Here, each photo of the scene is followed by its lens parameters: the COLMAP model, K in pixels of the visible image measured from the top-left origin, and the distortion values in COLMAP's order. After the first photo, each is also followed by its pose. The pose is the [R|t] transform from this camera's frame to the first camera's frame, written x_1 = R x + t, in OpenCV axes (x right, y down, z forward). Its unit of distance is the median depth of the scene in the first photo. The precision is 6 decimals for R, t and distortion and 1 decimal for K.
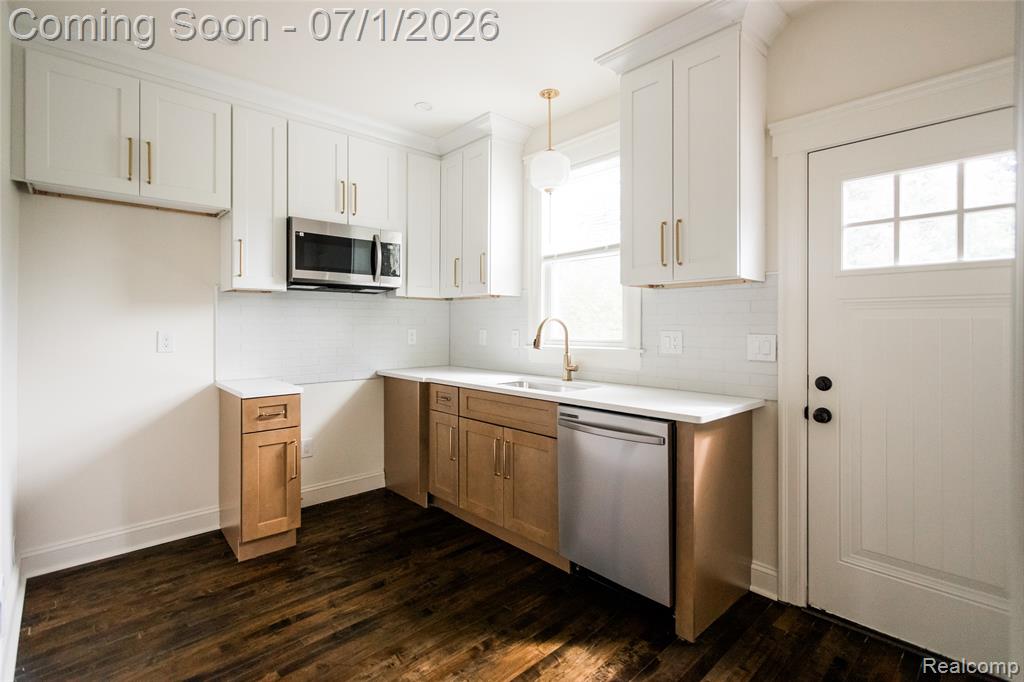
lens RADIAL K [[486.0, 0, 515.3], [0, 486.0, 333.7], [0, 0, 1]] dist [0.005998, 0.002795]
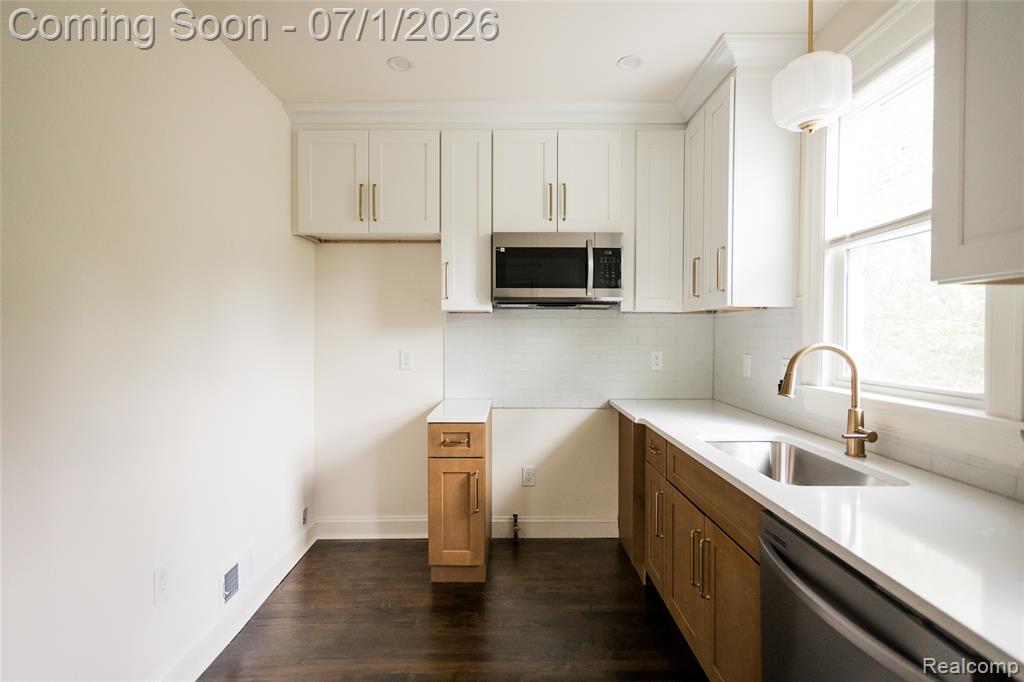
lens RADIAL K [[486.0, 0, 510.1], [0, 486.0, 342.1], [0, 0, 1]] dist [0.005998, 0.002795]
pose [[0.733320, 0.017969, -0.679646, 0.203703], [-0.015004, 0.999835, 0.010246, -0.037356], [0.679718, 0.002684, 0.733468, 0.325492]]
